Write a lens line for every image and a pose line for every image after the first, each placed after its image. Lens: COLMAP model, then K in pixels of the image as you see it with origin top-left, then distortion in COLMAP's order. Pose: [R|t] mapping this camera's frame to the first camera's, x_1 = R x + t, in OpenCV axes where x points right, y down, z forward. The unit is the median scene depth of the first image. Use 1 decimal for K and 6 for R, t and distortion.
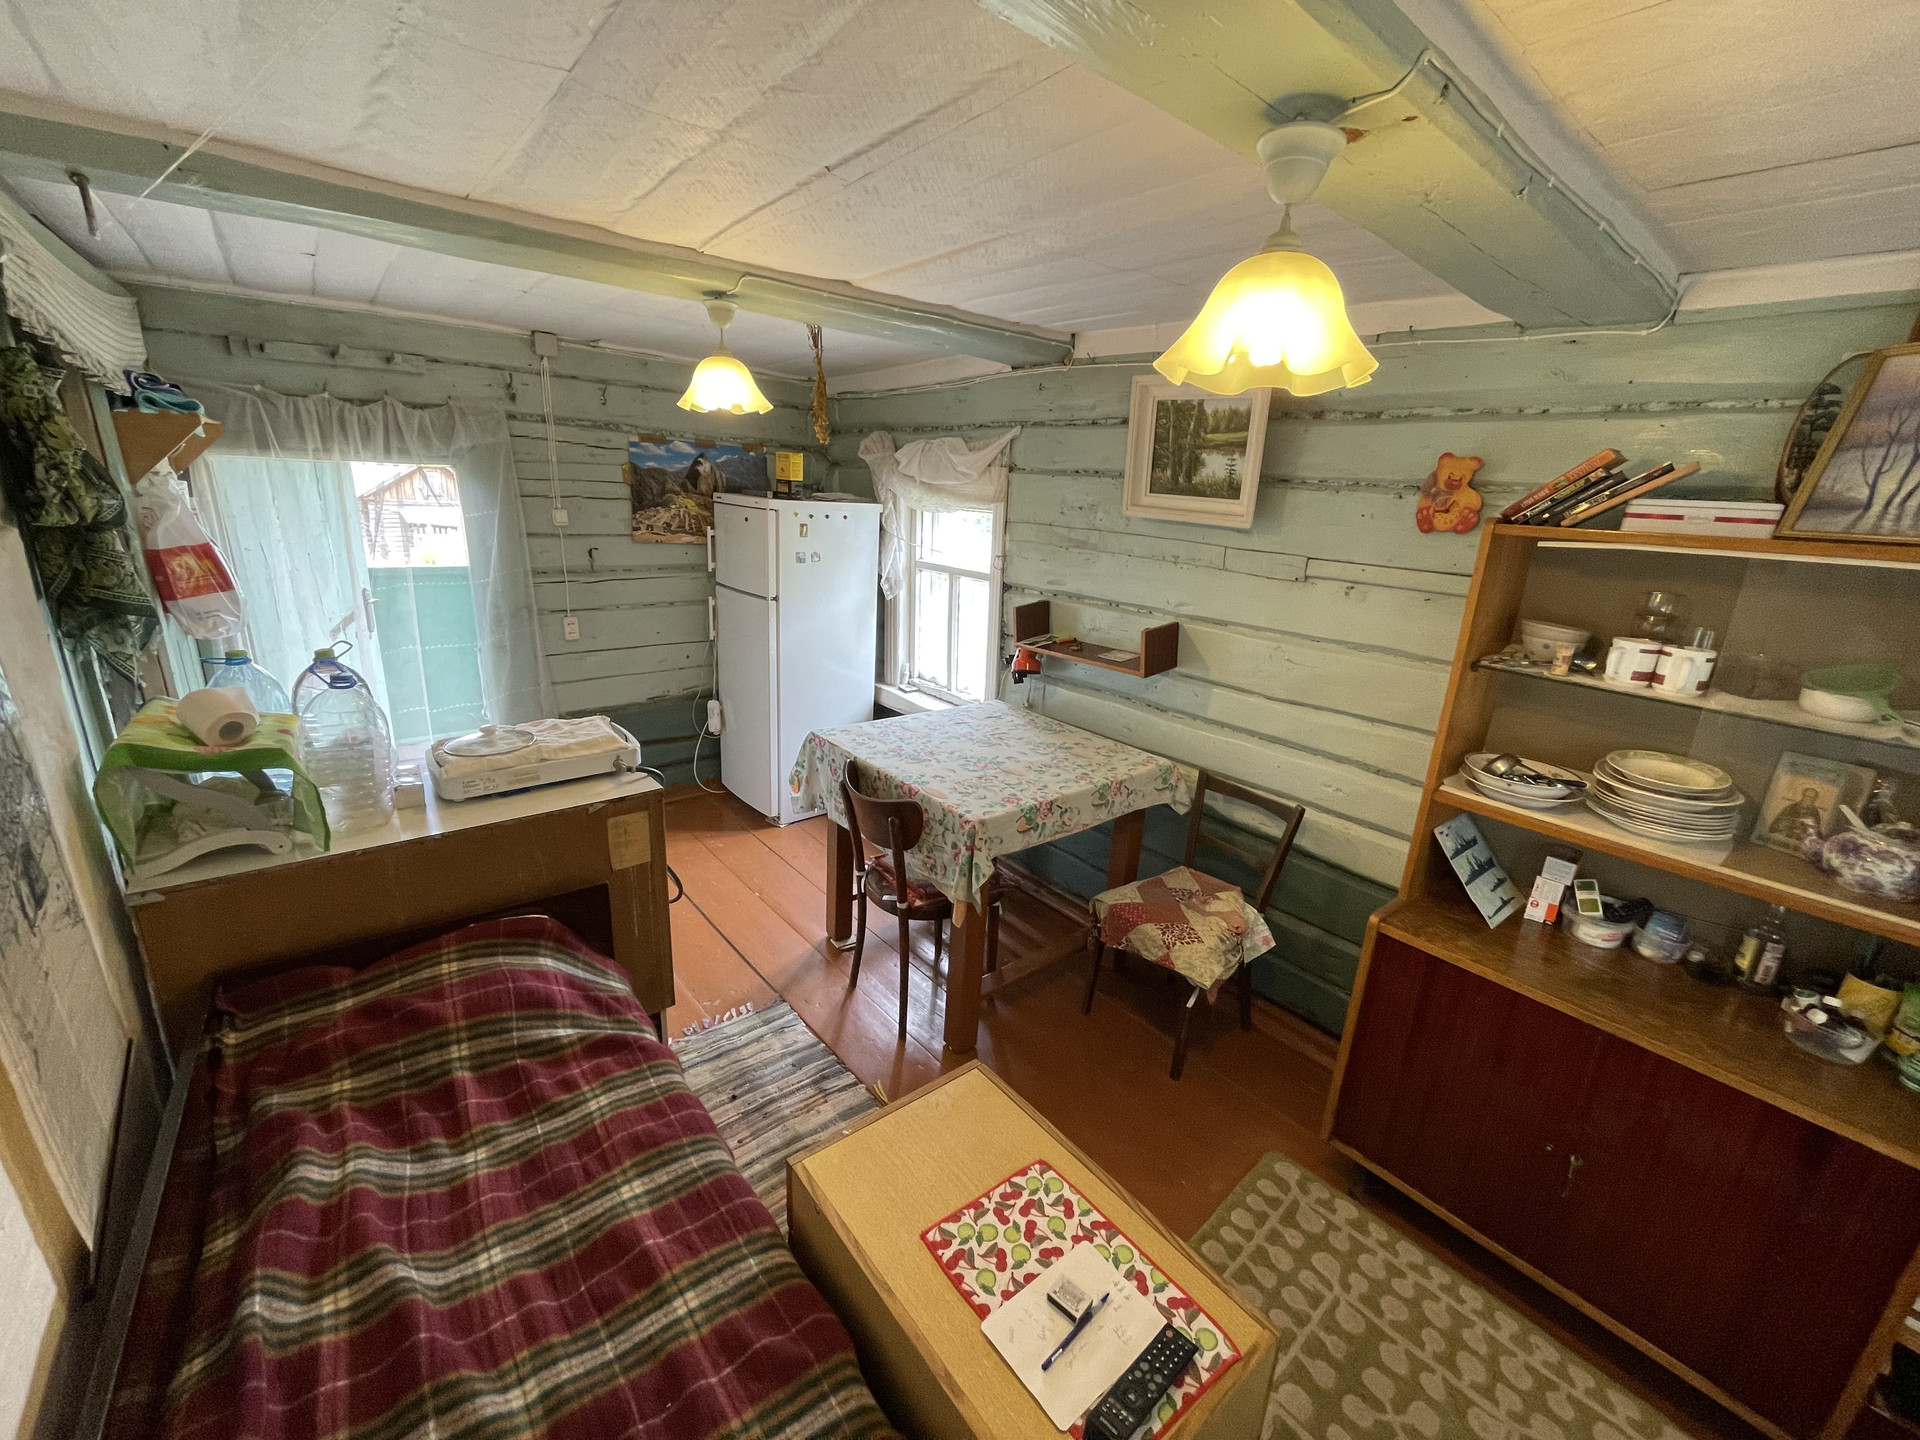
lens RADIAL K [[776.6, 0, 944.5], [0, 776.6, 721.7], [0, 0, 1]] dist [-0.002395, 0.000298]
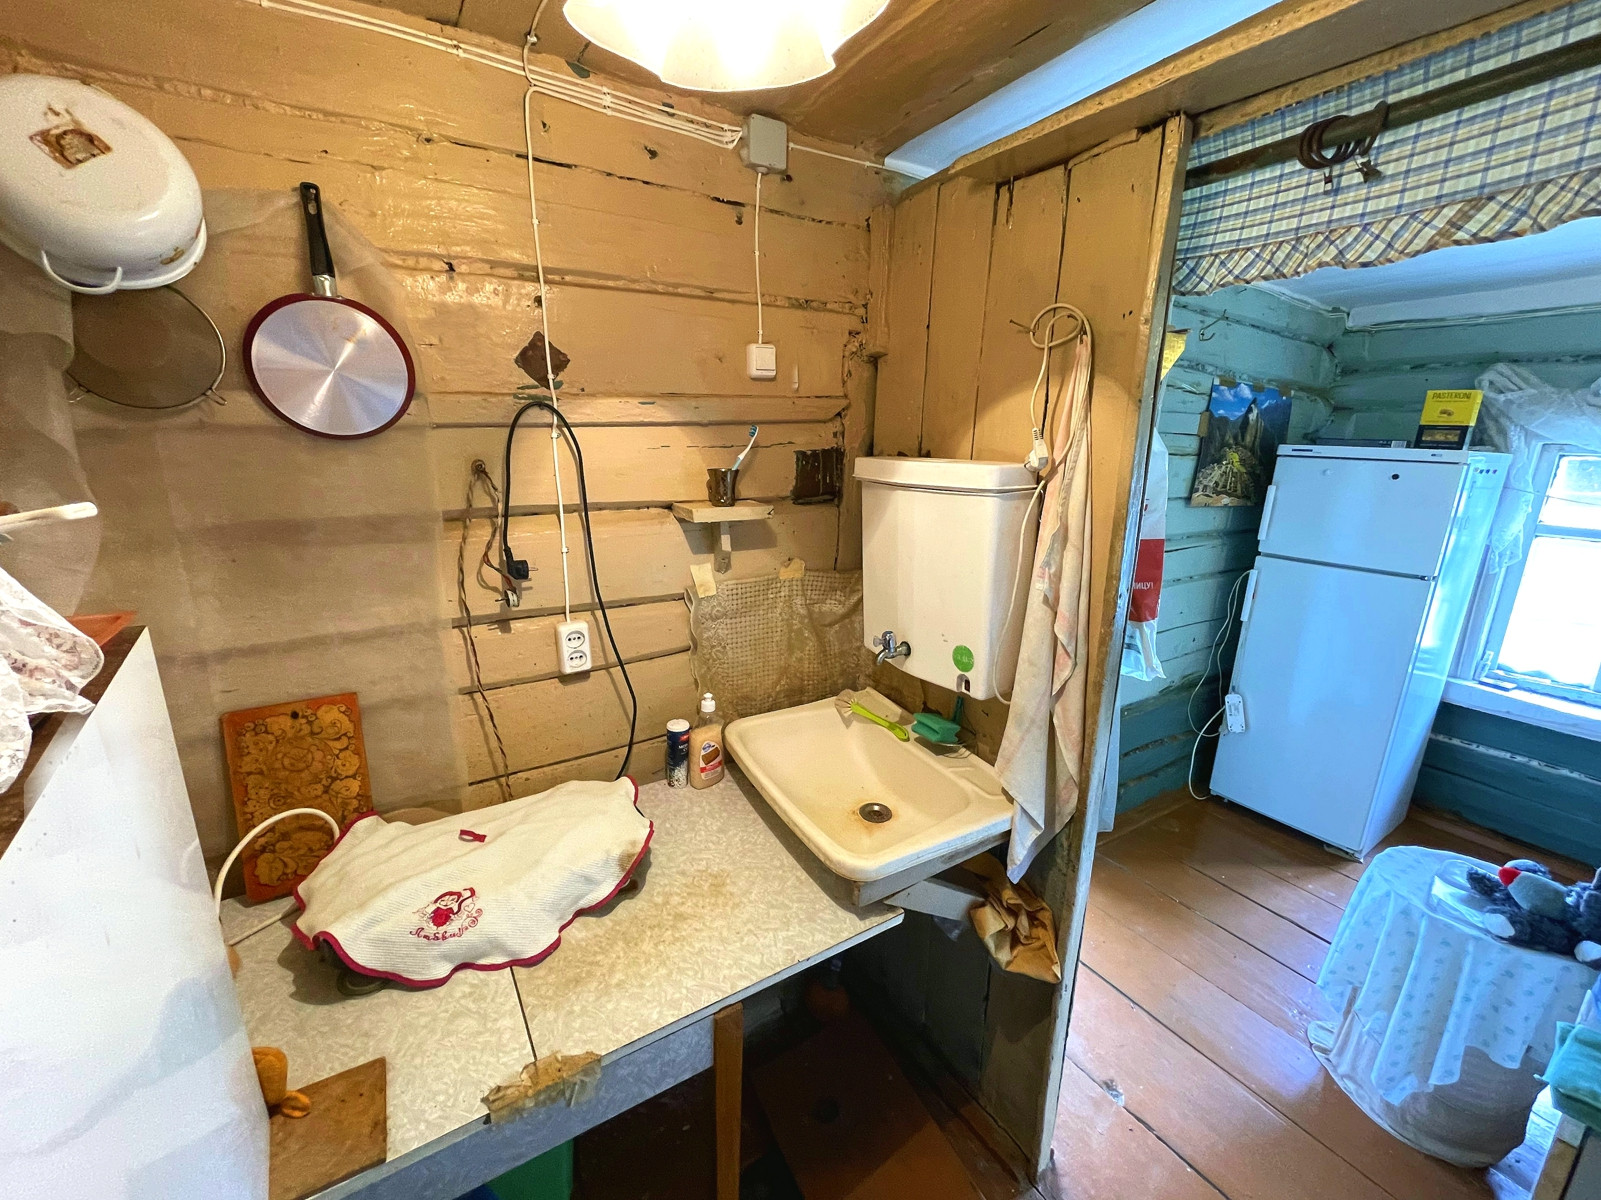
lens RADIAL K [[647.6, 0, 812.1], [0, 647.6, 596.4], [0, 0, 1]] dist [-0.002395, 0.000298]
pose [[0.995661, -0.000613, -0.093055, -0.831471], [-0.004918, 0.998234, -0.059198, -0.106749], [0.092927, 0.059399, 0.993900, 0.329344]]
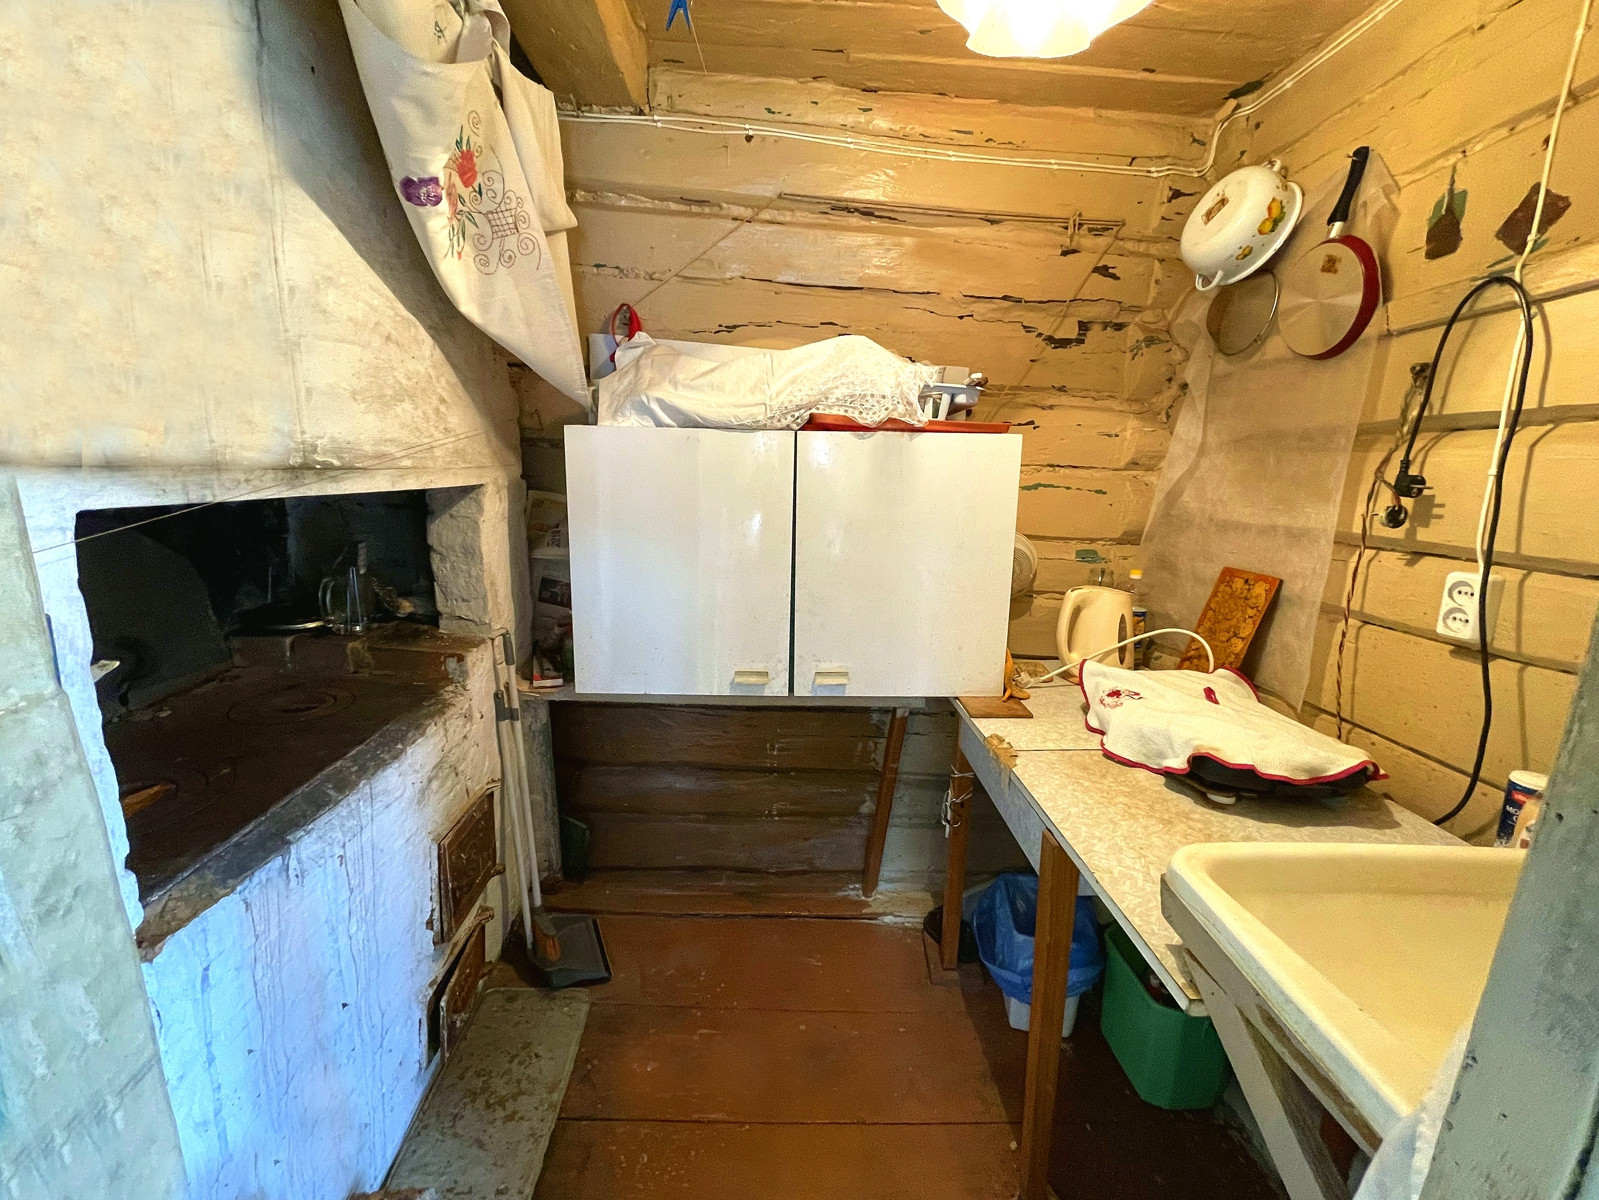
lens RADIAL K [[646.8, 0, 802.9], [0, 646.8, 600.1], [0, 0, 1]] dist [-0.002395, 0.000298]
pose [[-0.593496, 0.099957, -0.798606, -0.586072], [-0.305241, 0.890172, 0.338262, -0.109854], [0.744708, 0.444524, -0.497803, 0.644871]]
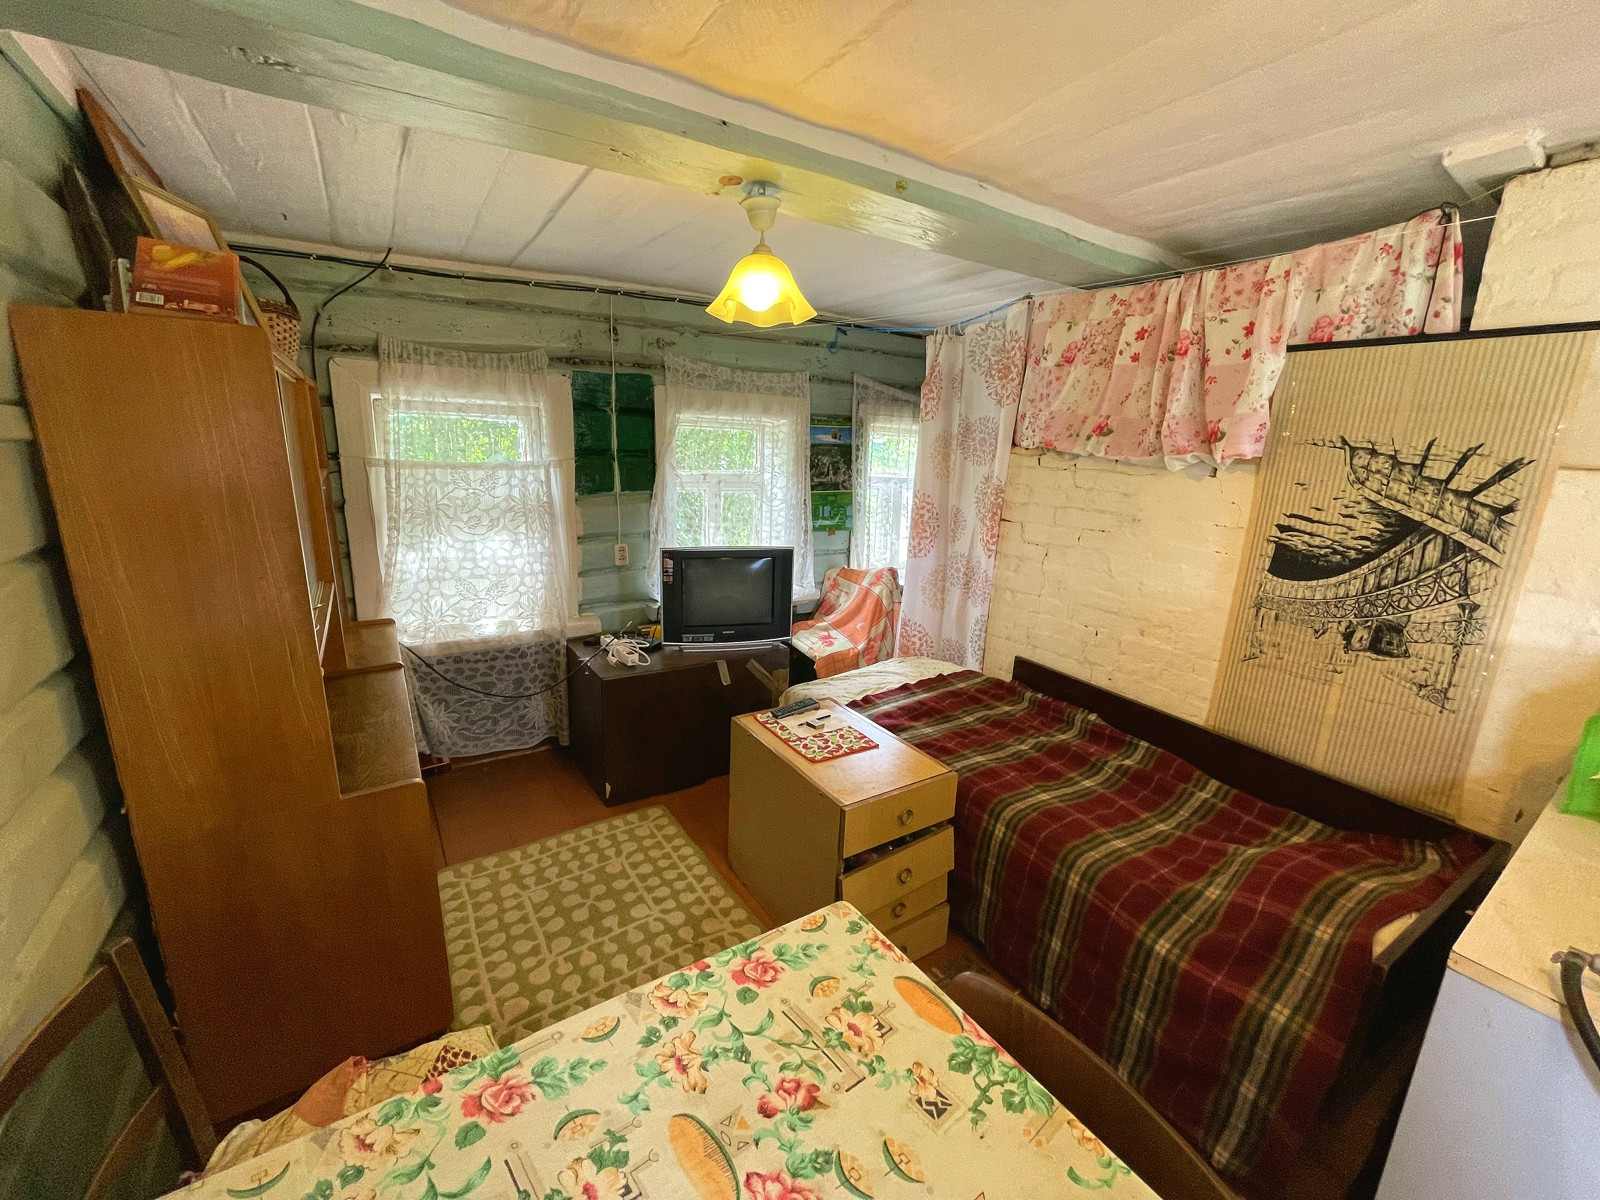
lens RADIAL K [[647.2, 0, 812.1], [0, 647.2, 601.3], [0, 0, 1]] dist [-0.002395, 0.000298]
pose [[-0.994332, -0.096559, 0.044503, 0.038425], [-0.061159, 0.861843, 0.503474, -0.195546], [-0.086969, 0.497898, -0.862864, 0.828678]]
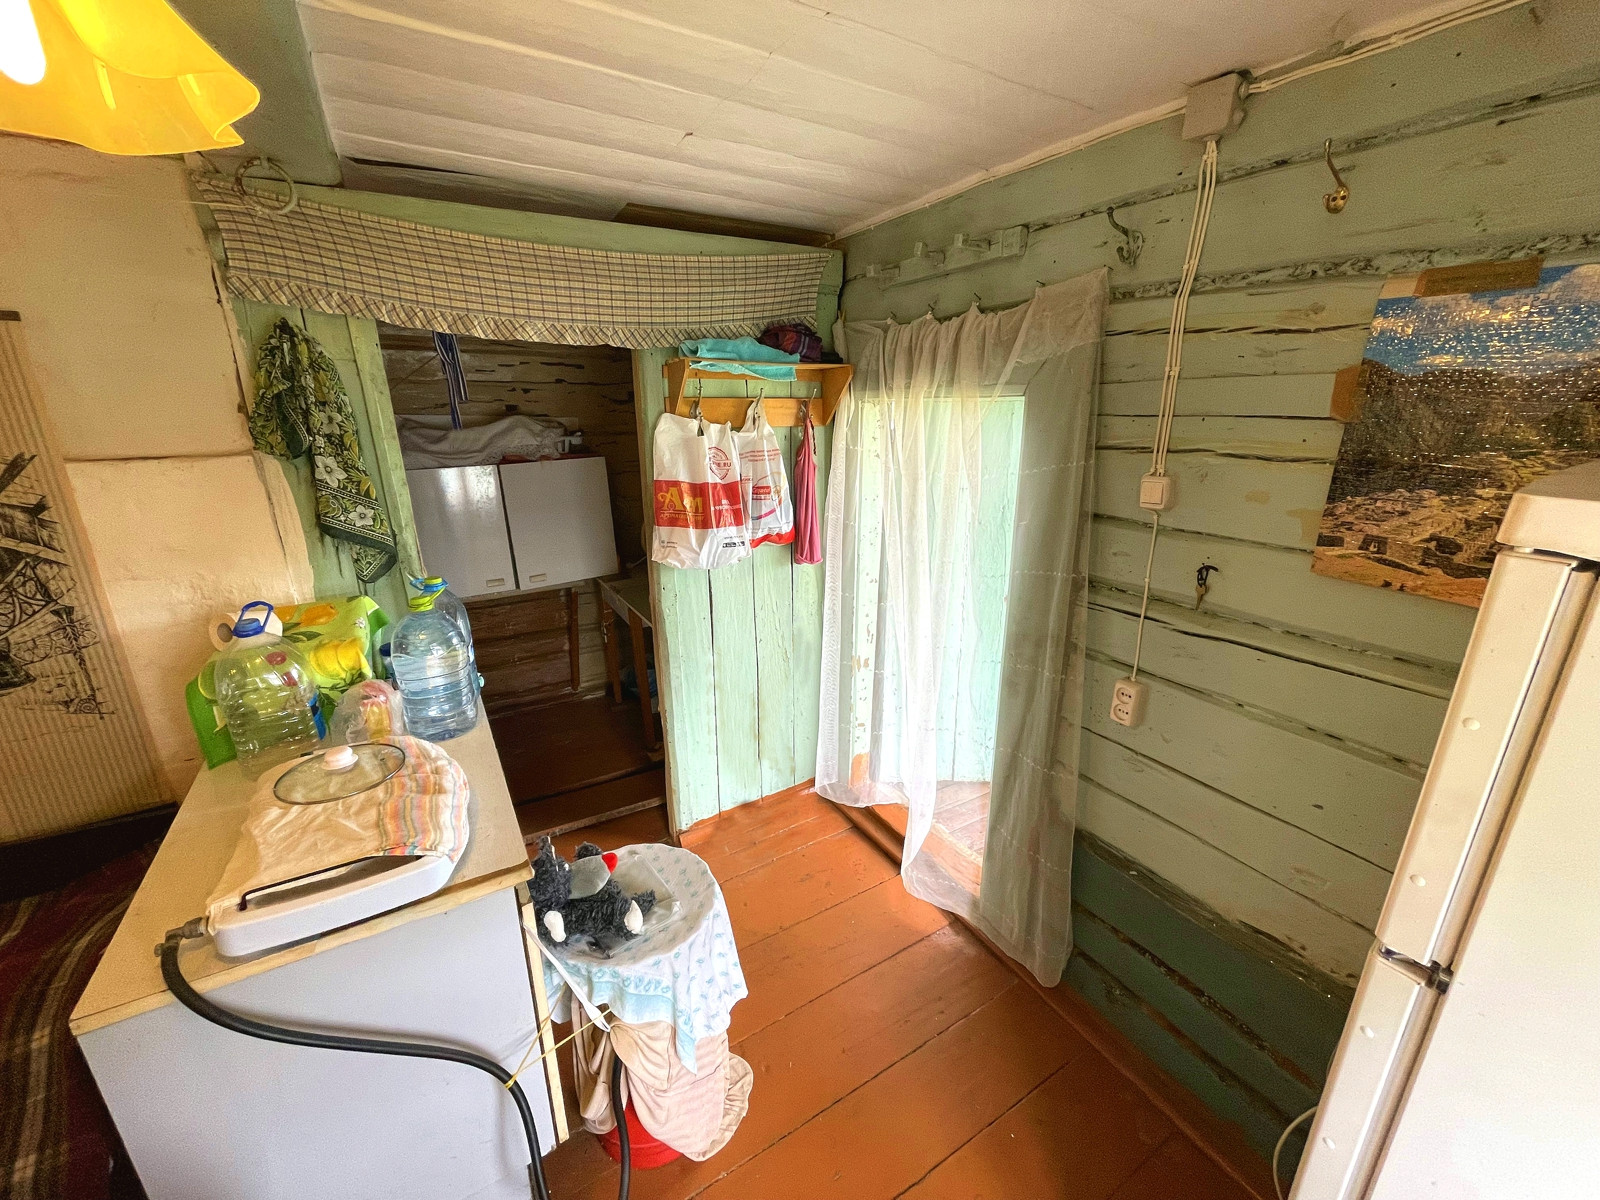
lens RADIAL K [[647.2, 0, 789.5], [0, 647.2, 599.3], [0, 0, 1]] dist [-0.002395, 0.000298]
pose [[-0.135420, 0.245656, -0.959851, -0.063166], [-0.290590, 0.916324, 0.275514, -0.263007], [0.947216, 0.316234, -0.052704, 0.880634]]
